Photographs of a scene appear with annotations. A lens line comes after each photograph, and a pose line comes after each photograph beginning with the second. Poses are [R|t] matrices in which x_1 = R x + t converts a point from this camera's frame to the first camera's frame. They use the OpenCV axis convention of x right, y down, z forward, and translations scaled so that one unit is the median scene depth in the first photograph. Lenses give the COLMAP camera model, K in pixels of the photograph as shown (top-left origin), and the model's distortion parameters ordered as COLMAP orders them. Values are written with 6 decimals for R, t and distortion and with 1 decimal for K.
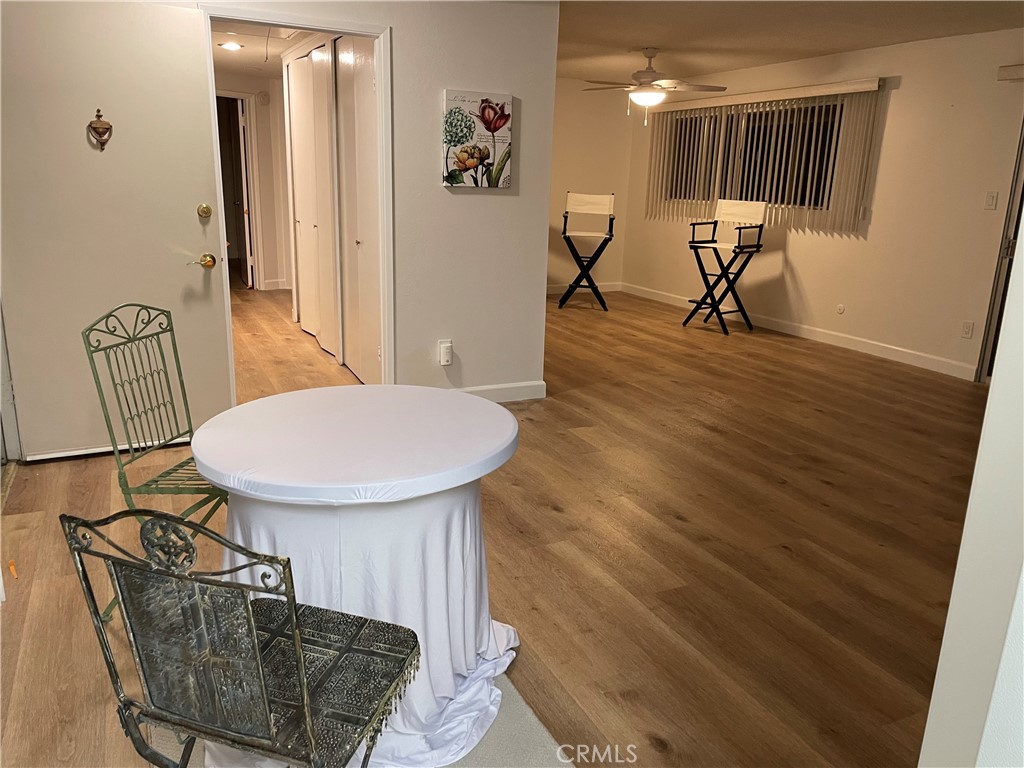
lens RADIAL K [[780.5, 0, 510.2], [0, 780.5, 378.4], [0, 0, 1]] dist [0.089871, -0.132389]
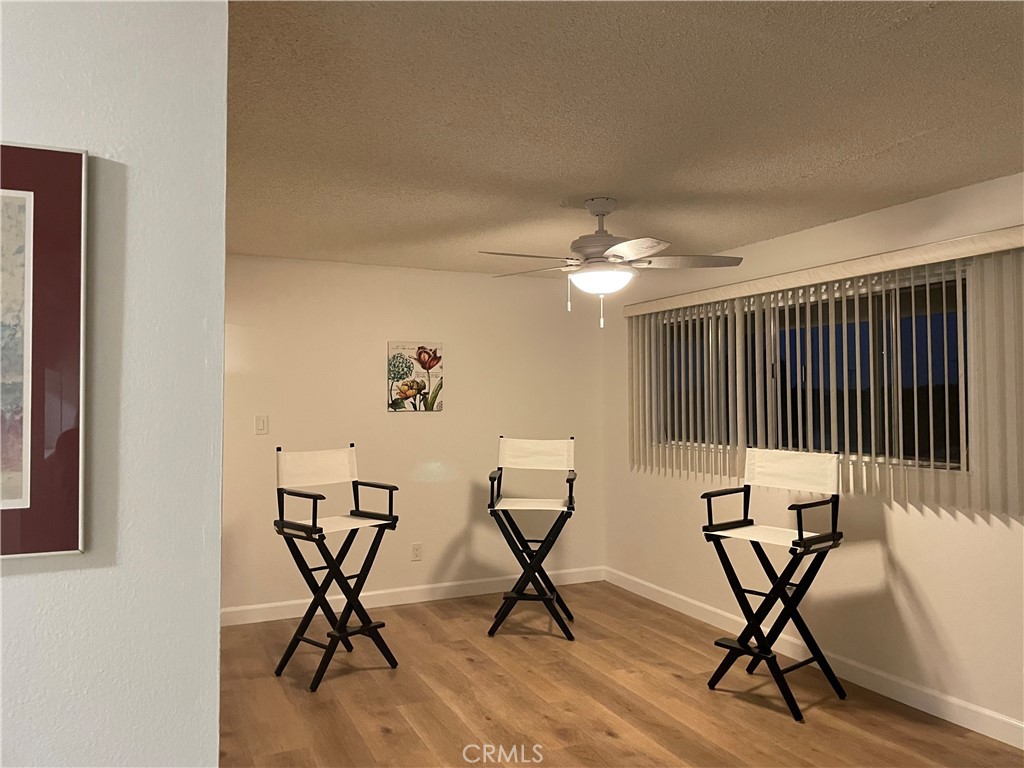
lens RADIAL K [[780.5, 0, 510.2], [0, 780.5, 378.4], [0, 0, 1]] dist [0.089871, -0.132389]
pose [[0.999274, -0.034889, -0.015301, 0.105150], [0.029362, 0.961219, -0.274219, -0.126642], [0.024275, 0.273571, 0.961545, 0.440838]]
